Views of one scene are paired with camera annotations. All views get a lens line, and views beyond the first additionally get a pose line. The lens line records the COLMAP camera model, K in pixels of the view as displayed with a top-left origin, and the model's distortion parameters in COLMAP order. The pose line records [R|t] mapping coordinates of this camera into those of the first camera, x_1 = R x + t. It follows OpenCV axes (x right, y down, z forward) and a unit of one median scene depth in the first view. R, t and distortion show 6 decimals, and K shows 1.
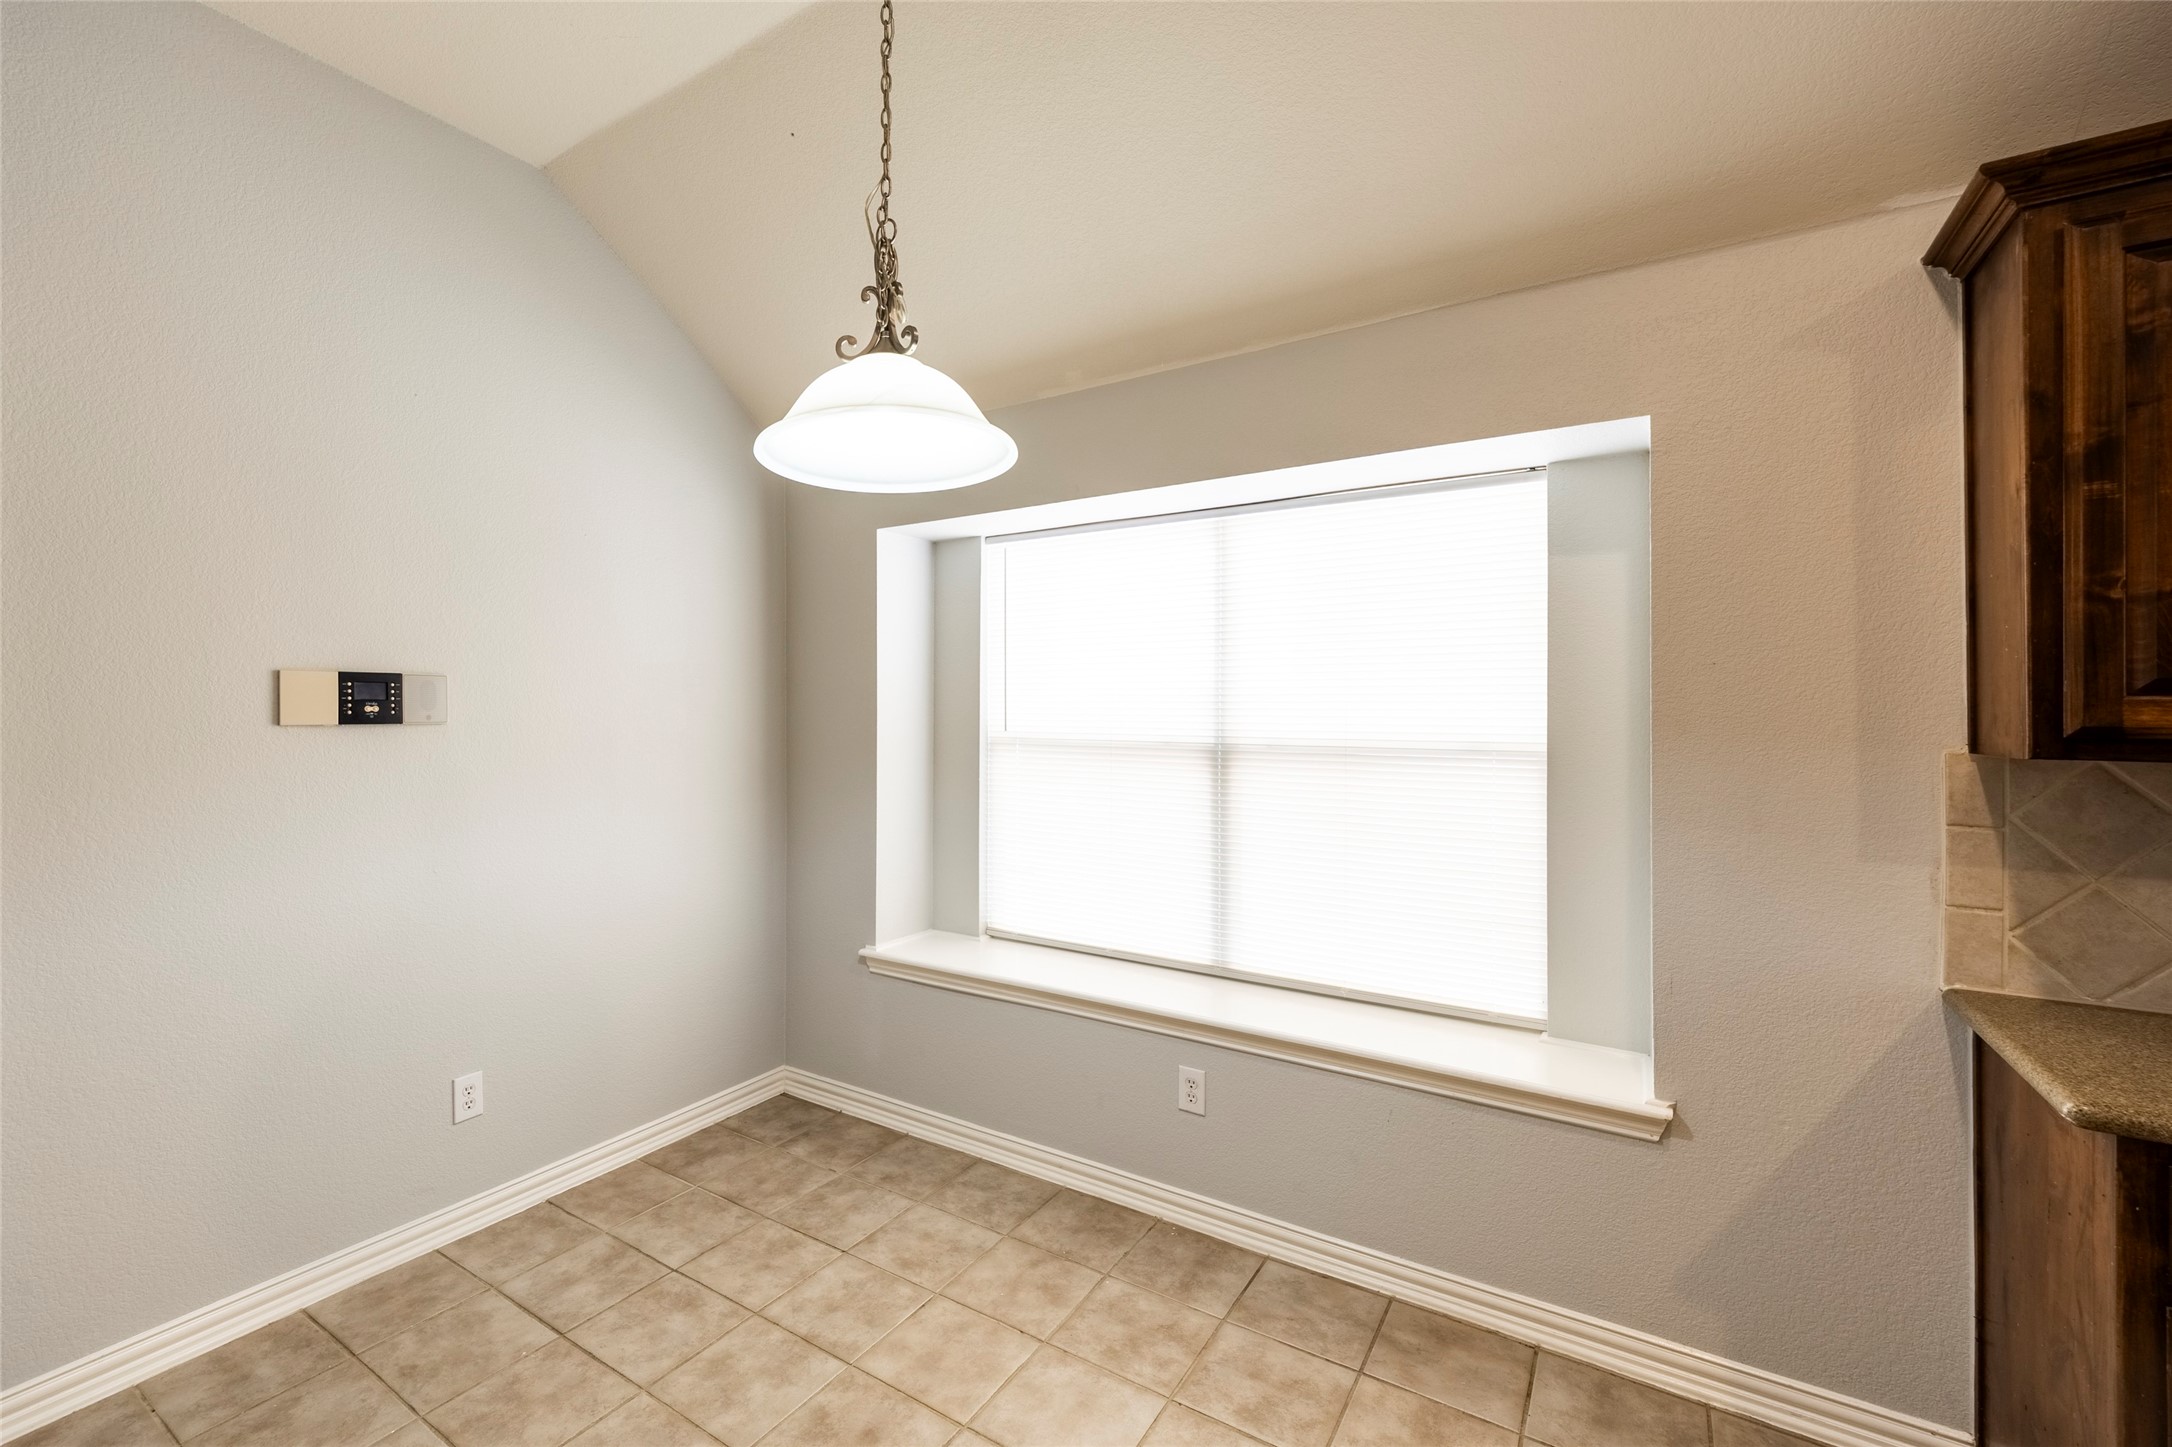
lens RADIAL K [[927.8, 0, 978.5], [0, 927.8, 711.9], [0, 0, 1]] dist [-0.002453, -0.000092]
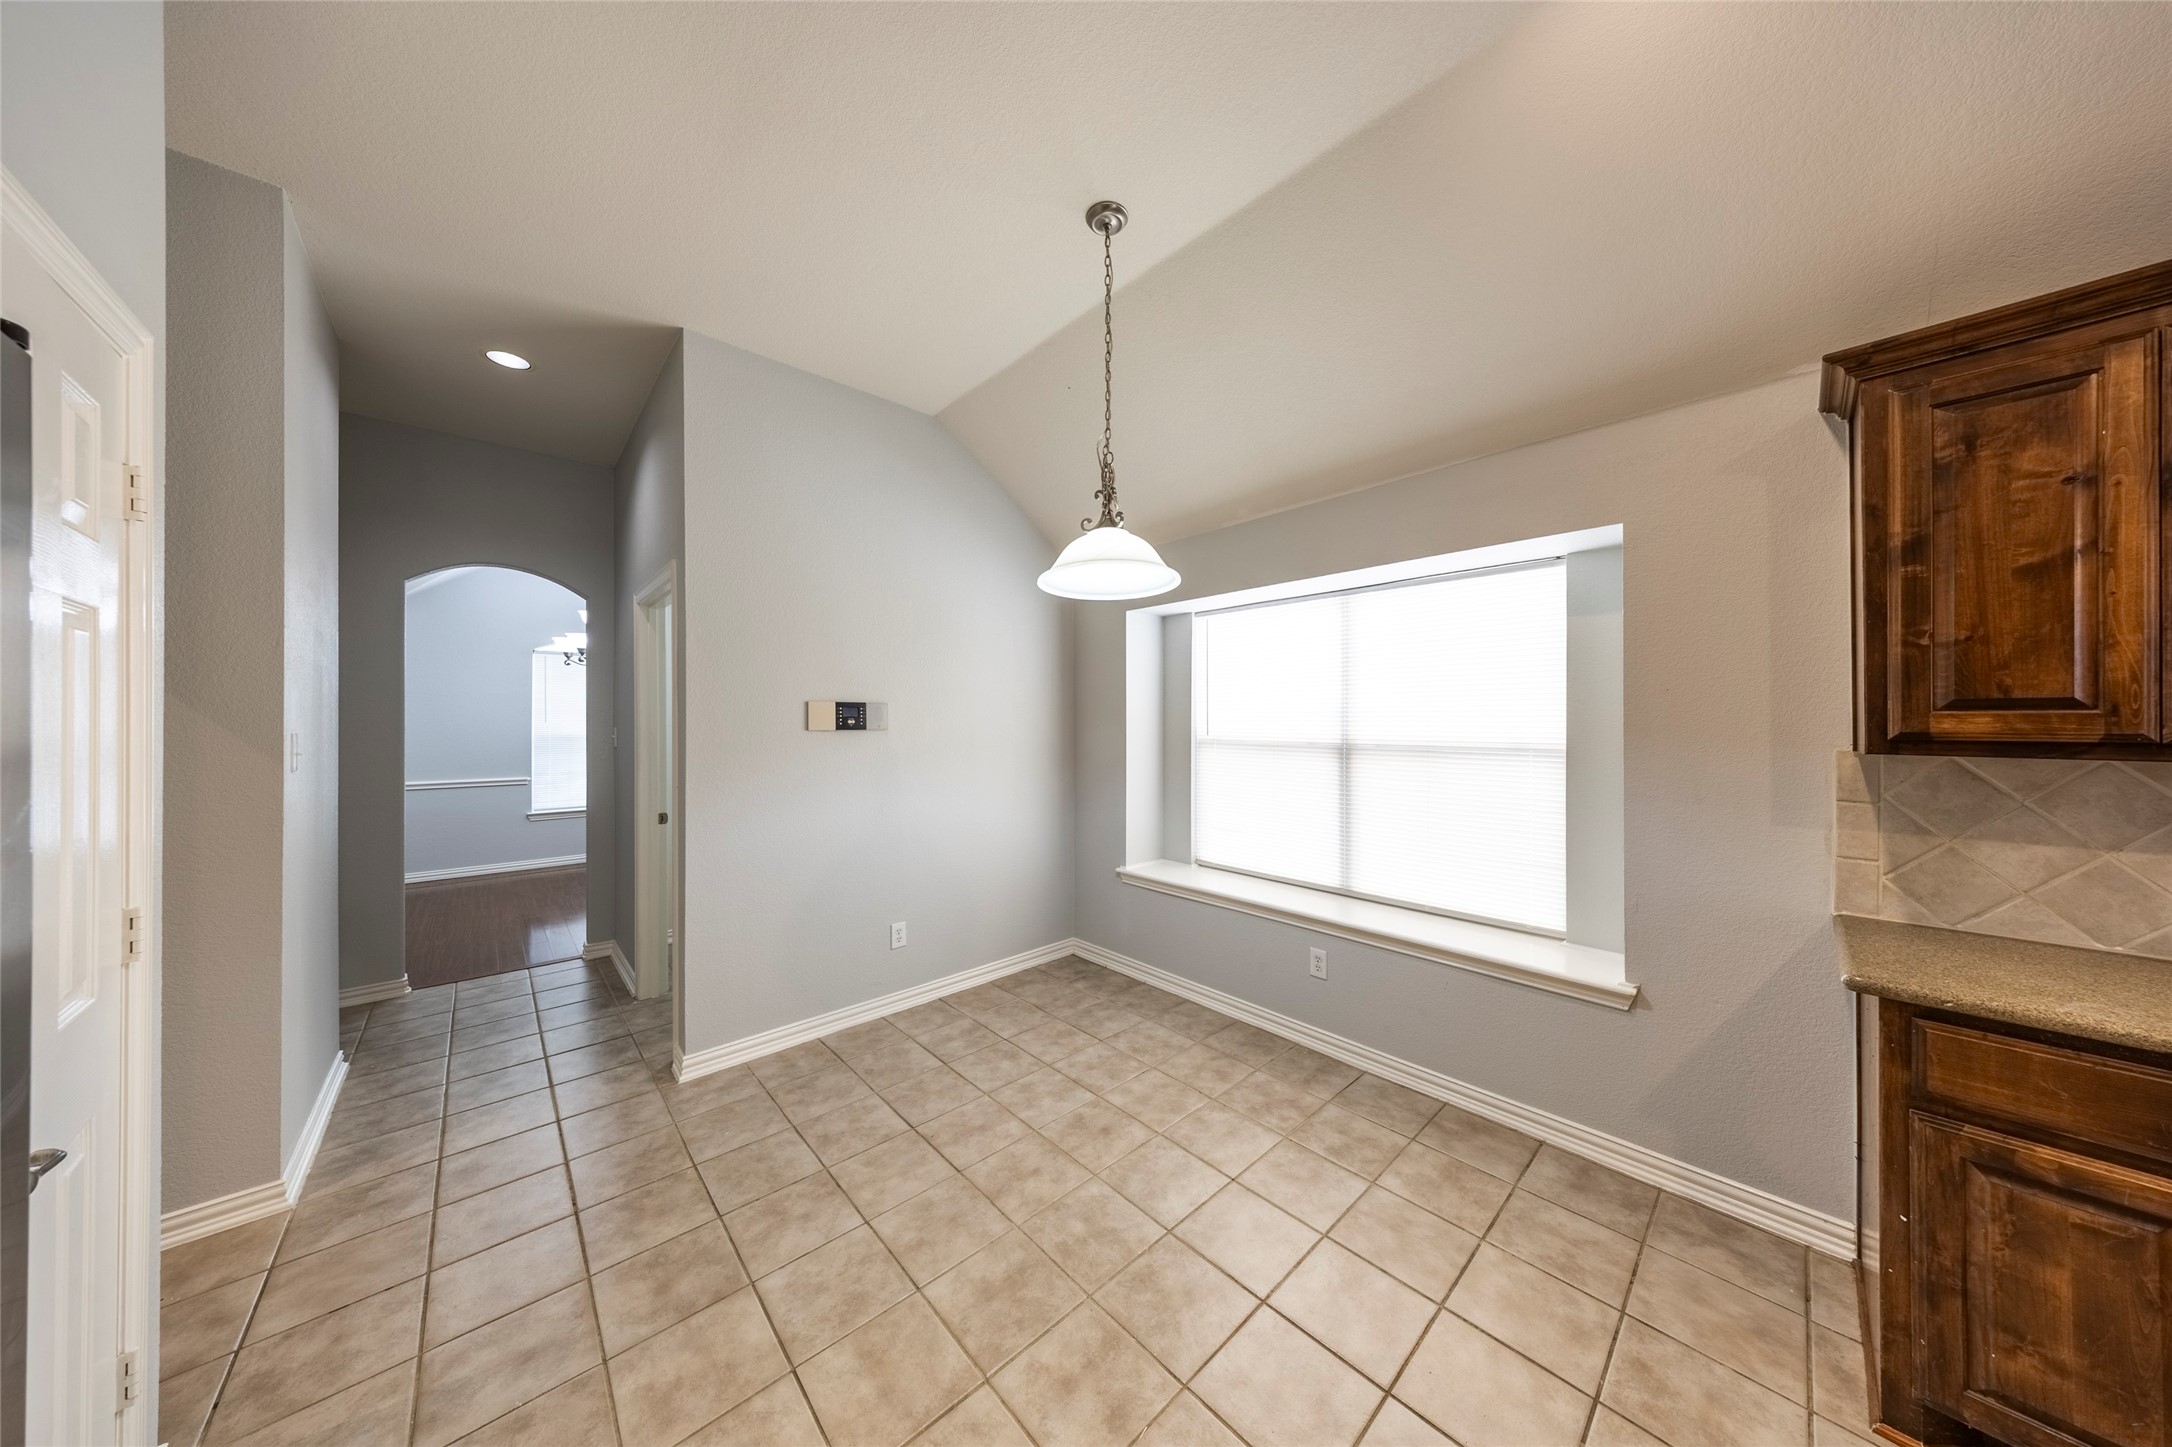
lens RADIAL K [[640.1, 0, 1086.0], [0, 640.1, 723.5], [0, 0, 1]] dist [-0.000954, -0.000117]
pose [[0.976660, -0.001006, -0.214788, 0.101895], [0.001118, 0.999999, 0.000398, 0.000330], [0.214788, -0.000629, 0.976661, -0.189420]]
